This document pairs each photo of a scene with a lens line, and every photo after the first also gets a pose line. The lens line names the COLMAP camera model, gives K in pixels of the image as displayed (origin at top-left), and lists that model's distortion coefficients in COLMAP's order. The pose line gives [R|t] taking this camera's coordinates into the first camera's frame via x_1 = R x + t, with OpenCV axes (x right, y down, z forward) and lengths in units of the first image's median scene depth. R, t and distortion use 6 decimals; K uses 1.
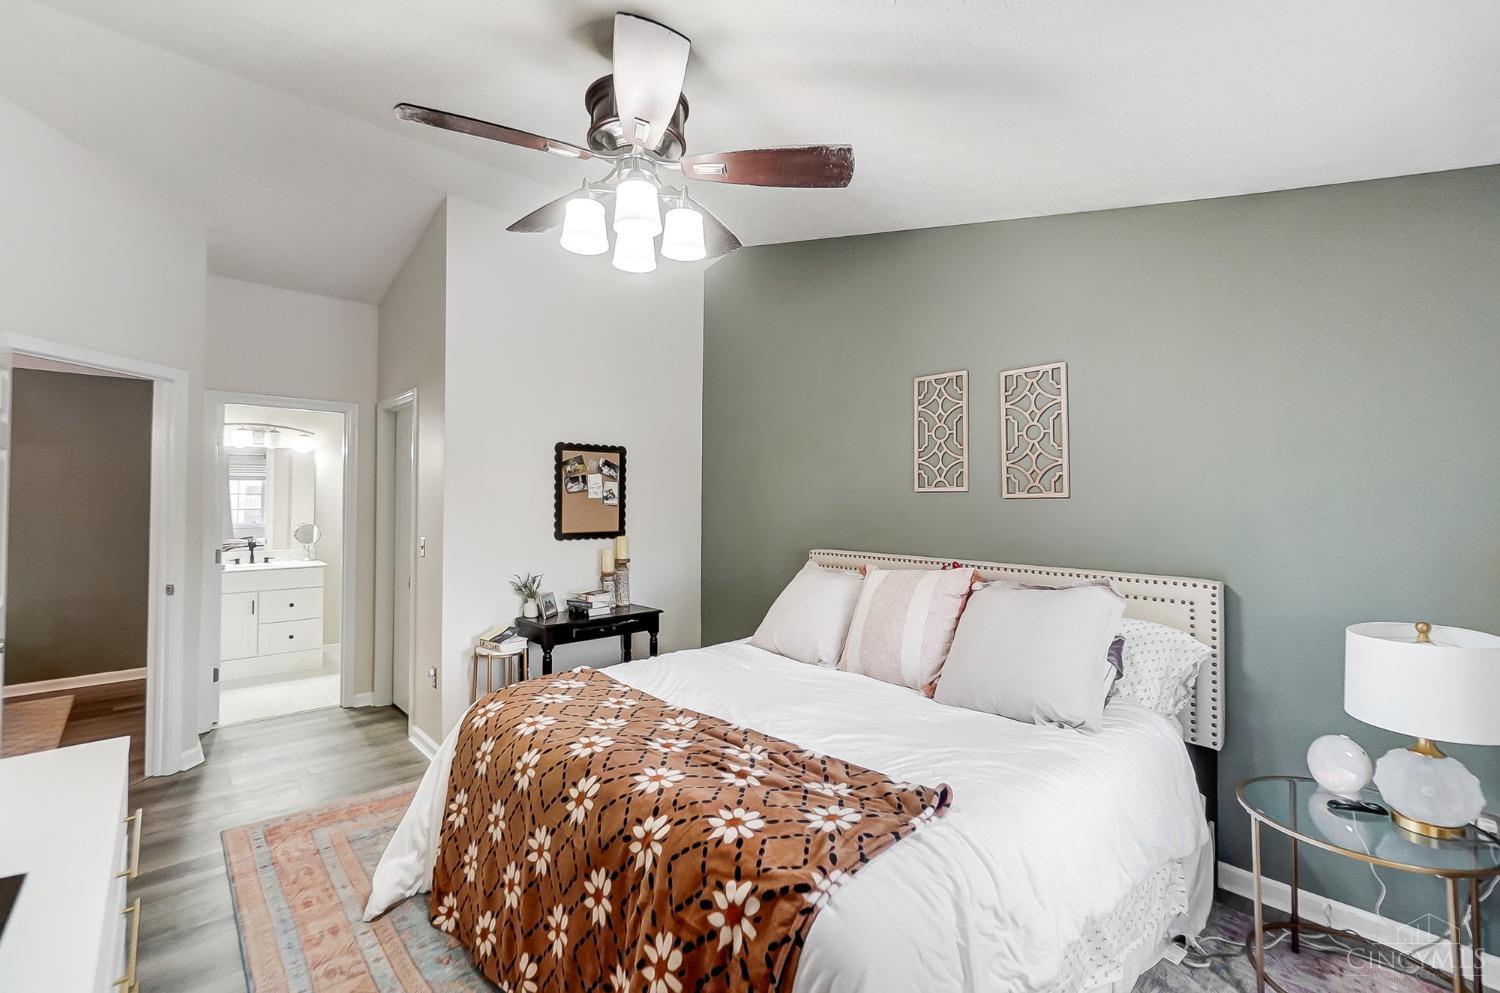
lens RADIAL K [[666.0, 0, 734.5], [0, 666.0, 492.0], [0, 0, 1]] dist [-0.053028, 0.017136]
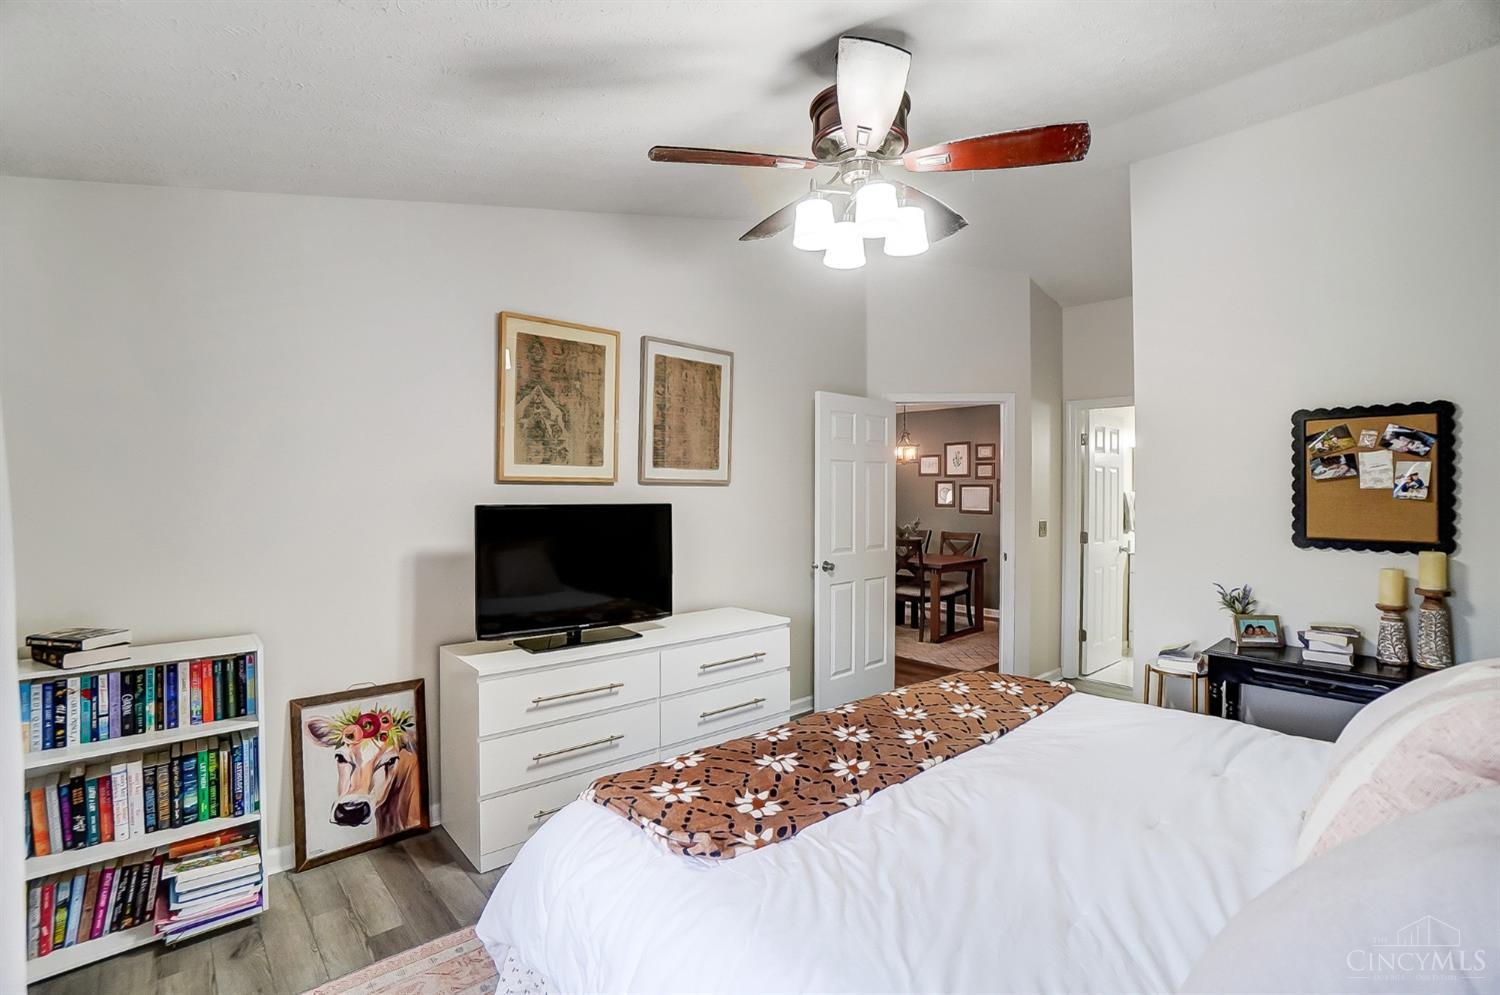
lens RADIAL K [[666.0, 0, 745.0], [0, 666.0, 491.9], [0, 0, 1]] dist [-0.053028, 0.017136]
pose [[-0.008521, 0.005669, -0.999948, 0.429529], [0.014020, 0.999886, 0.005549, 0.000886], [0.999865, -0.013972, -0.008599, 0.397945]]
